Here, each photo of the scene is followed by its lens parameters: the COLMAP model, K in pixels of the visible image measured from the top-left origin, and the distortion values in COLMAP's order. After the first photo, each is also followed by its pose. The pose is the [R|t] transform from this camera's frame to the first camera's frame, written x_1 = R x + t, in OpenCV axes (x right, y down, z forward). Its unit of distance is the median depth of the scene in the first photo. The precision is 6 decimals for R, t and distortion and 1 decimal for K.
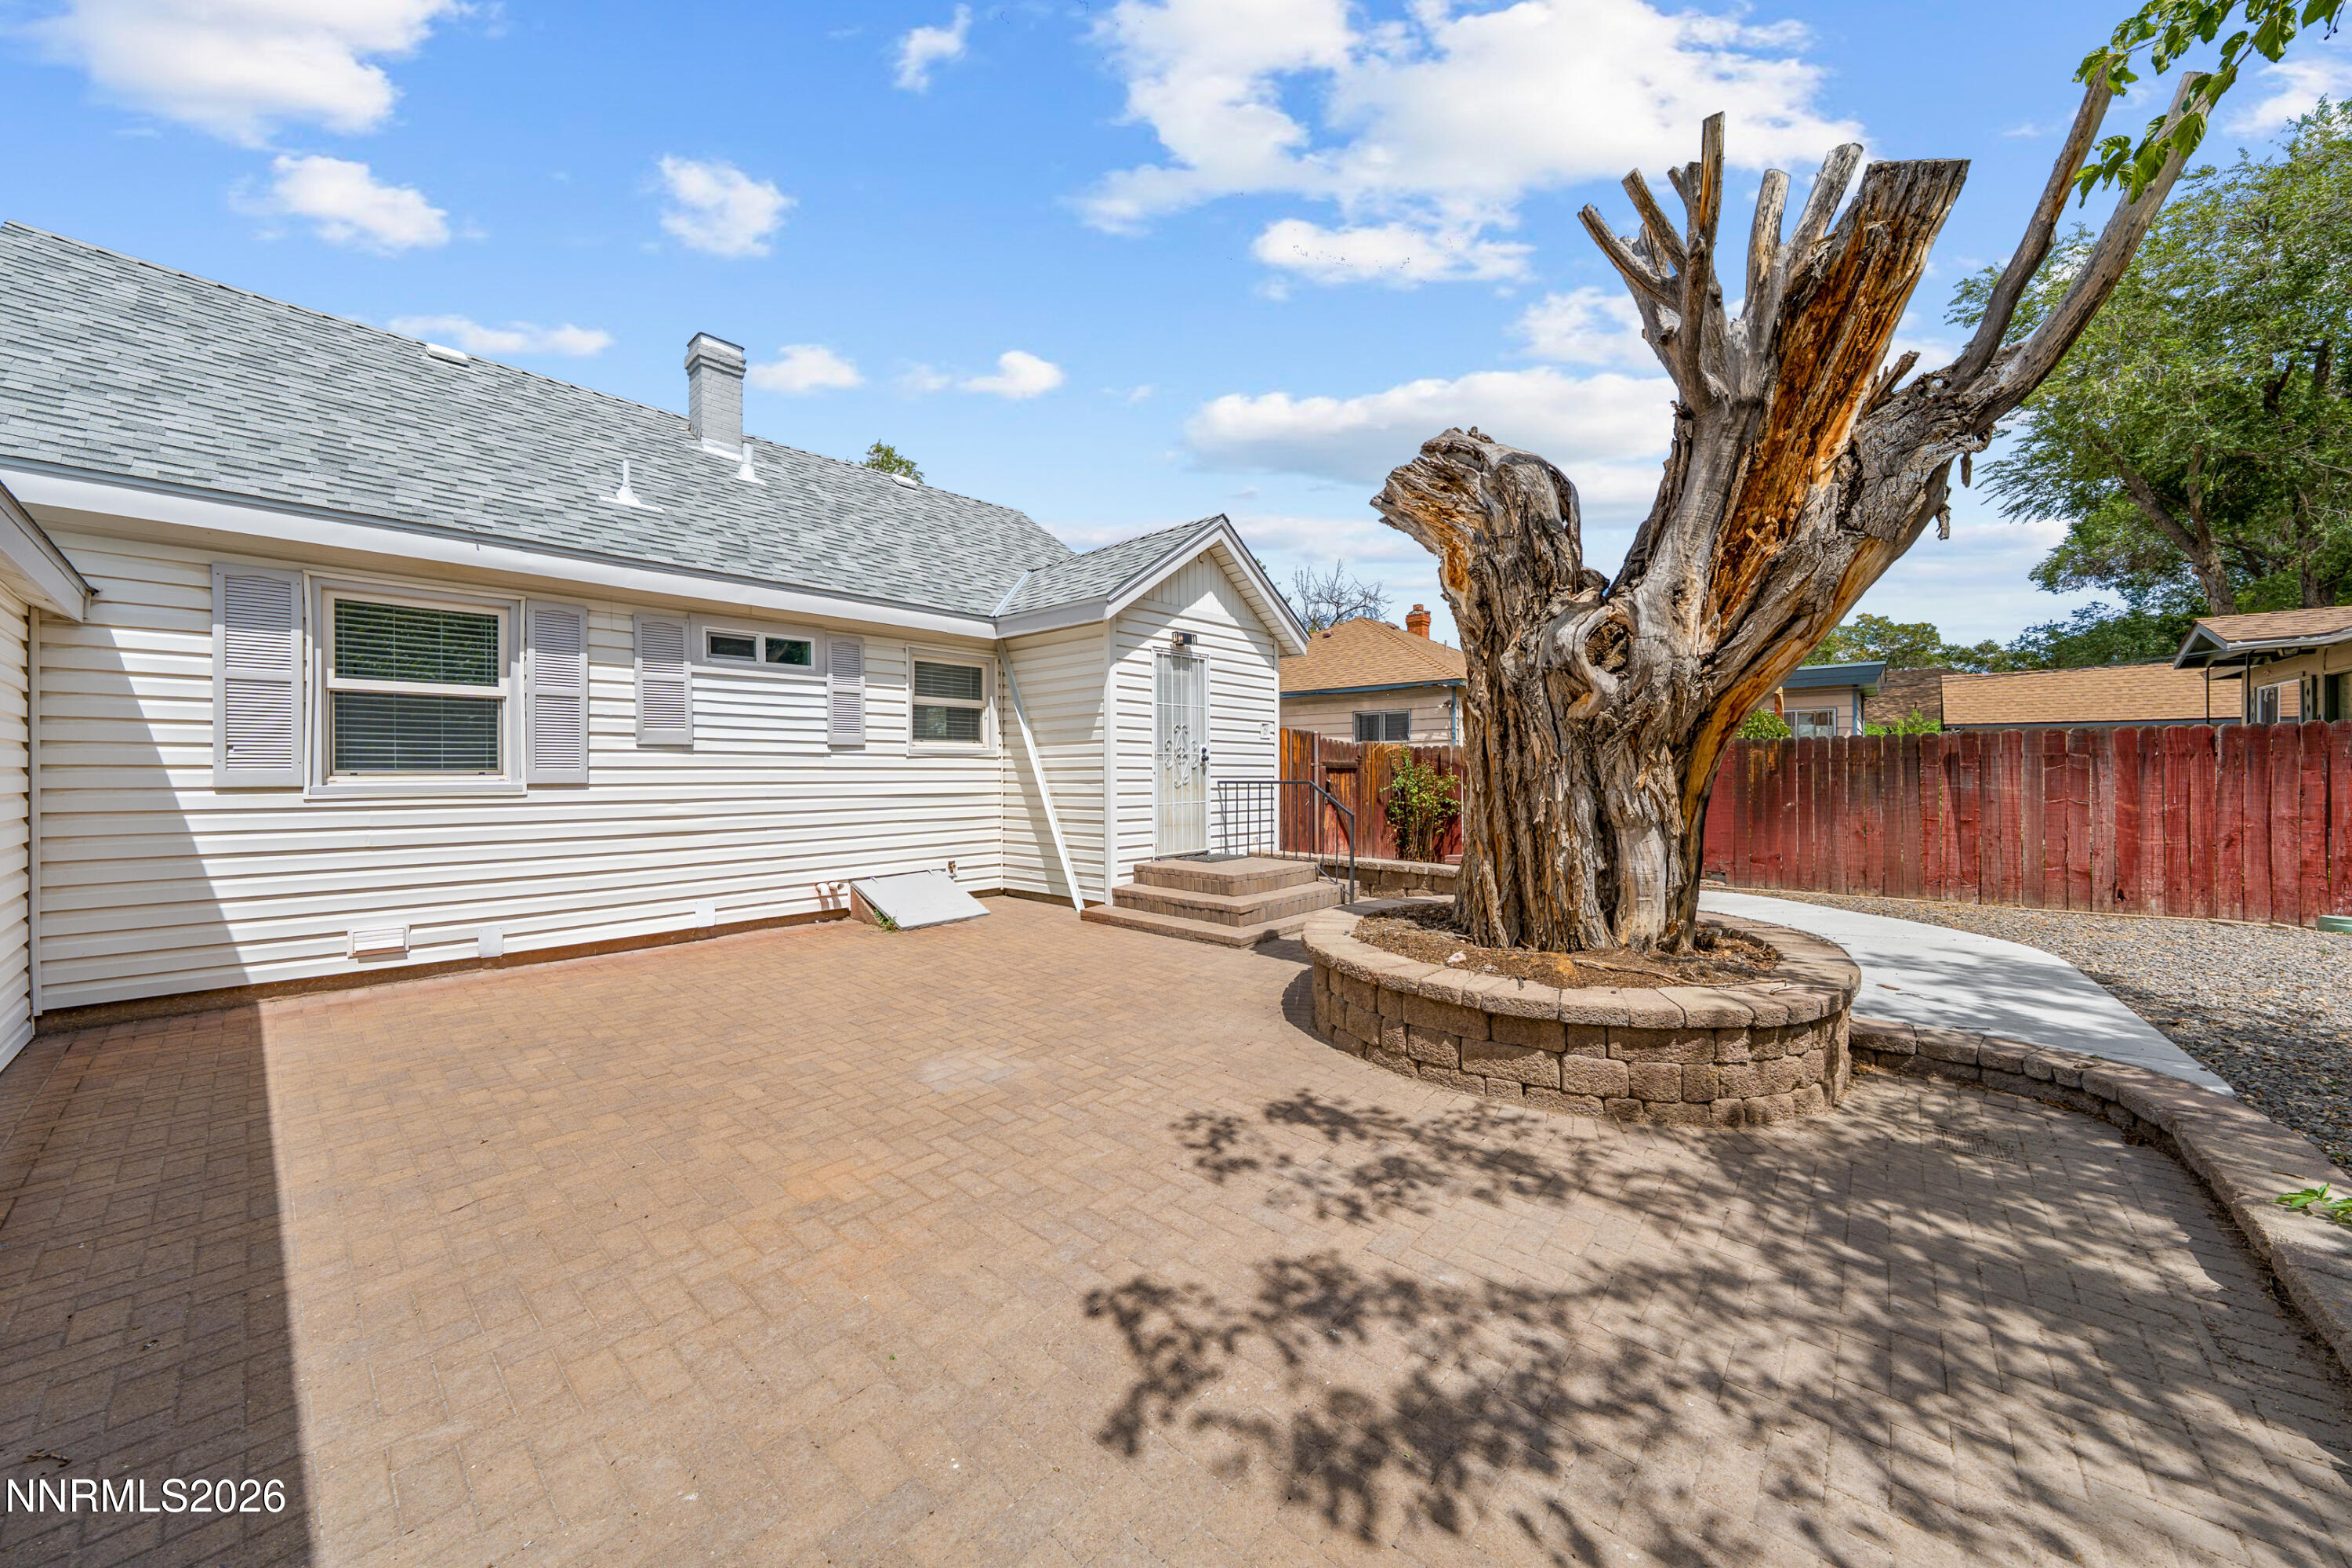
lens RADIAL K [[809.4, 0, 1165.7], [0, 809.4, 779.3], [0, 0, 1]] dist [0.000767, 0.000178]
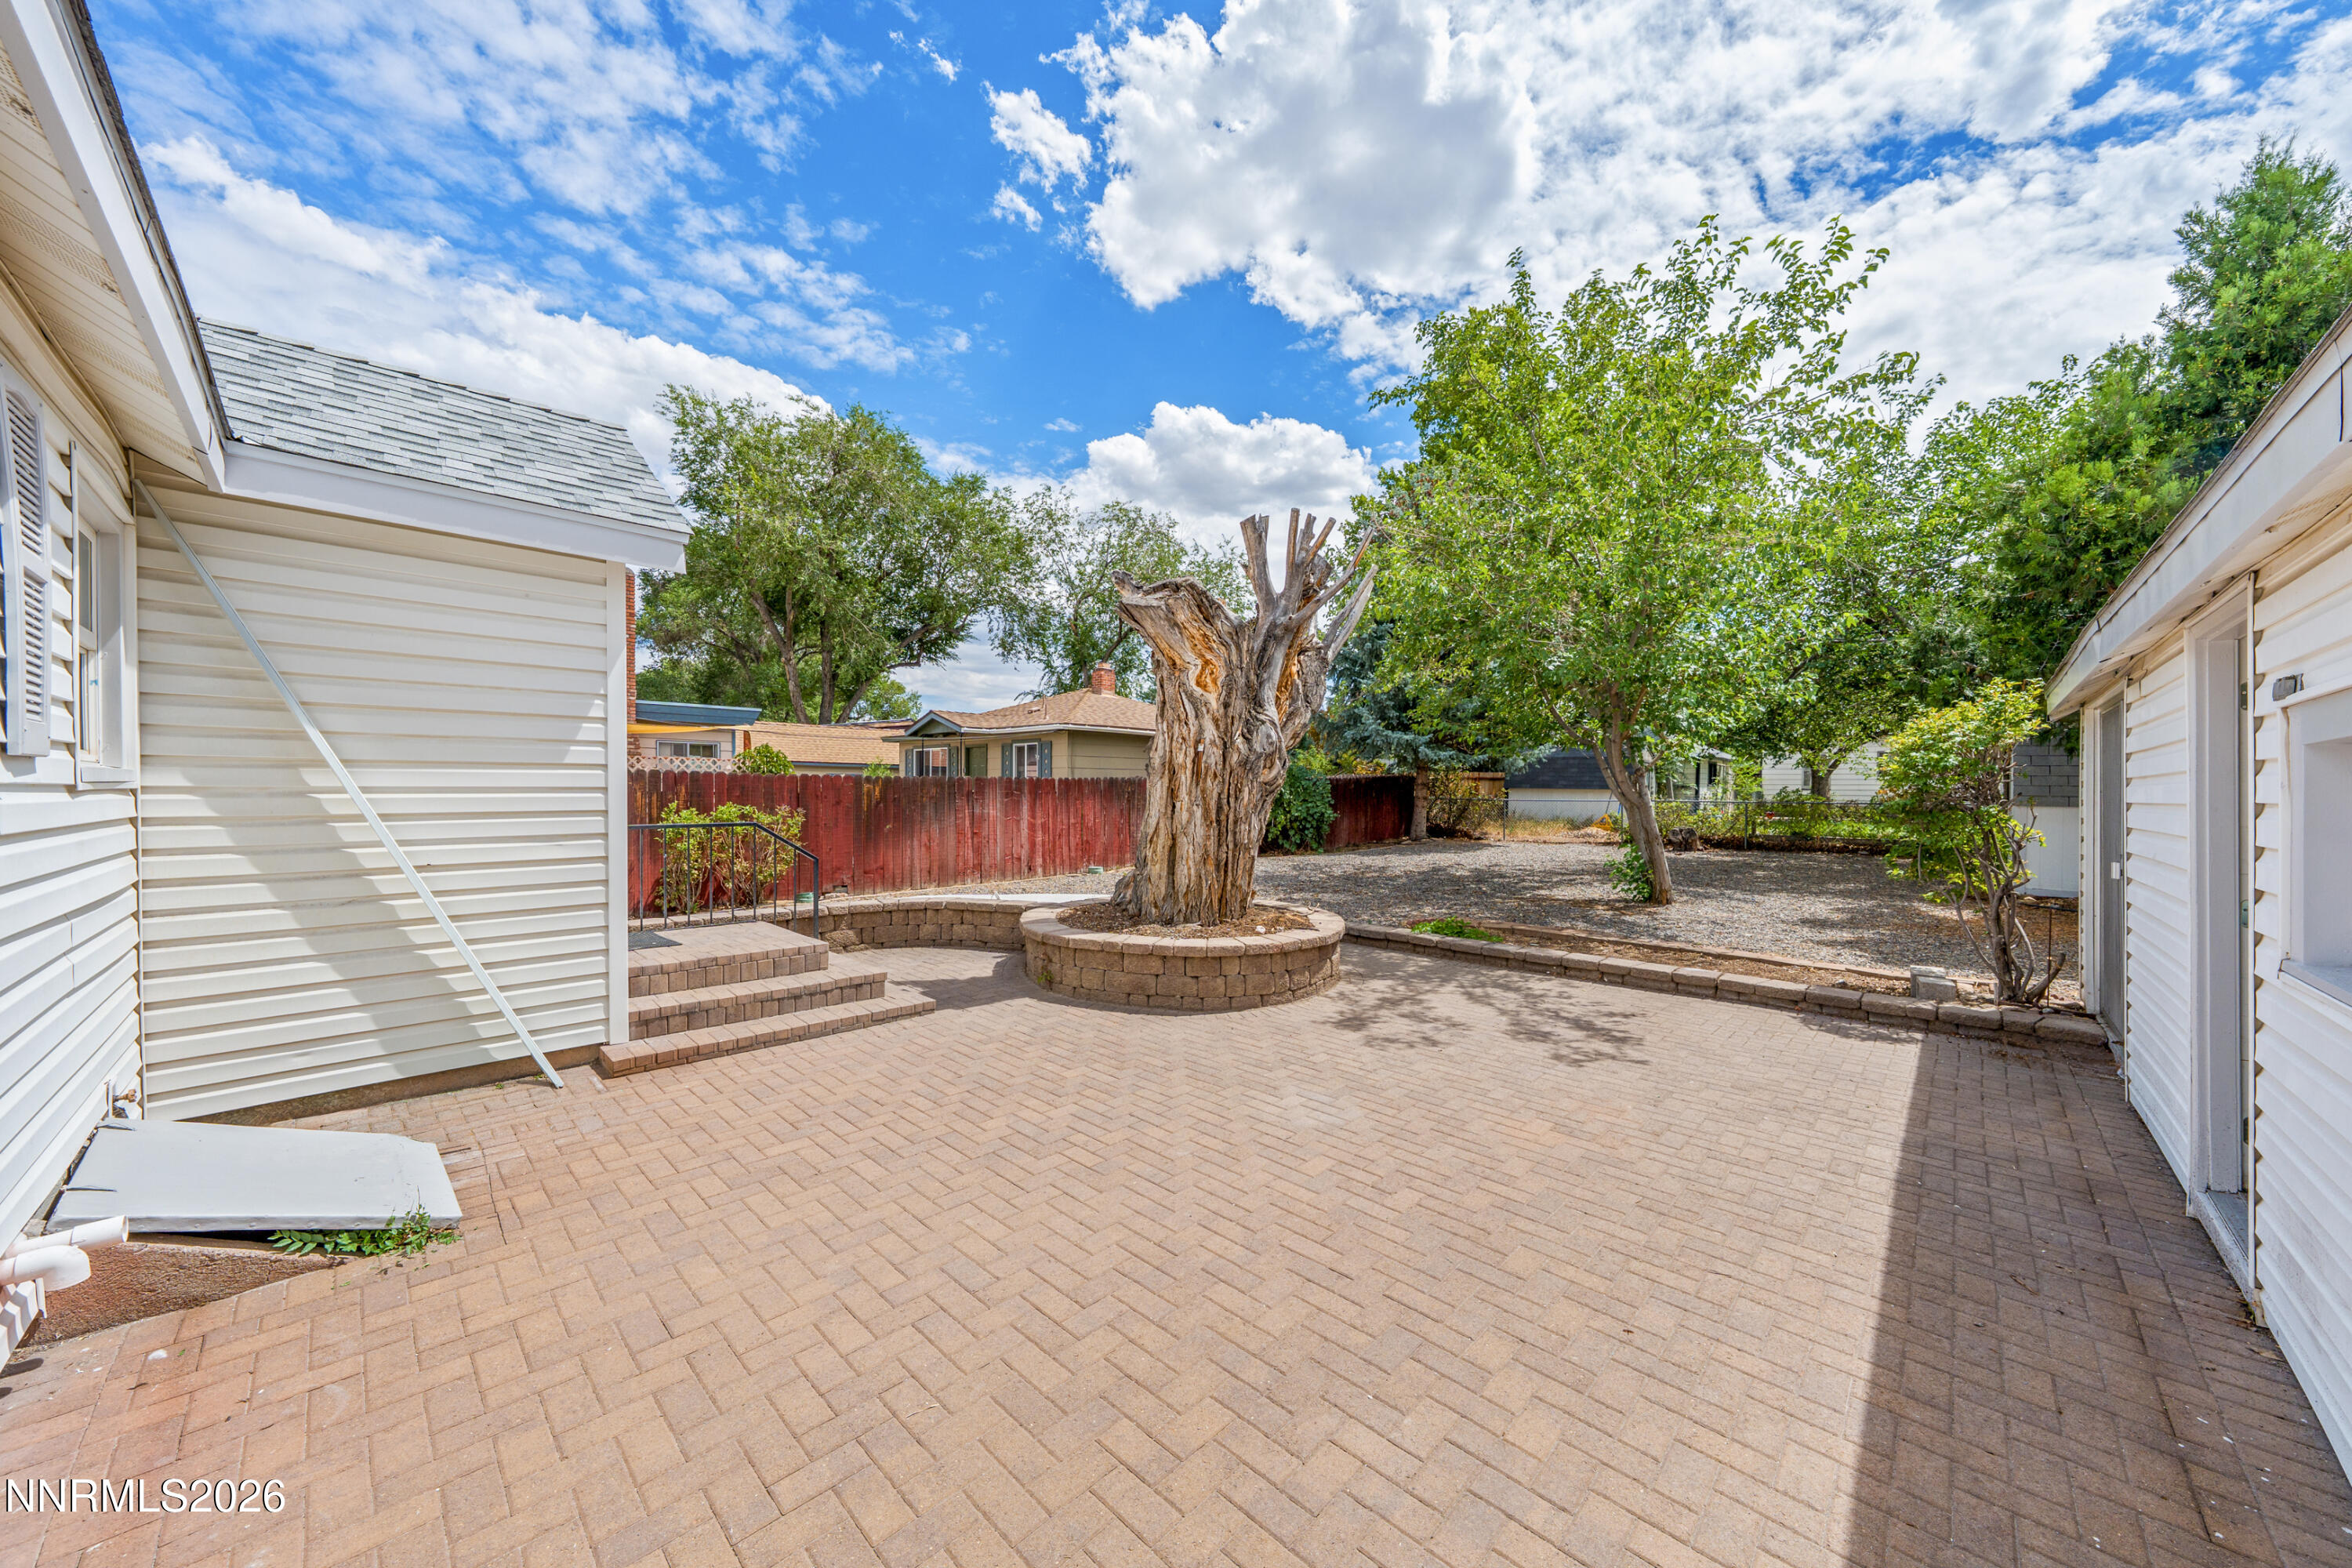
lens RADIAL K [[809.6, 0, 1205.7], [0, 809.6, 767.1], [0, 0, 1]] dist [-0.000769, -0.000257]
pose [[0.022938, 0.031939, 0.999227, -1.604812], [0.005395, 0.999471, -0.032070, -0.061760], [-0.999722, 0.006127, 0.022754, 1.355711]]
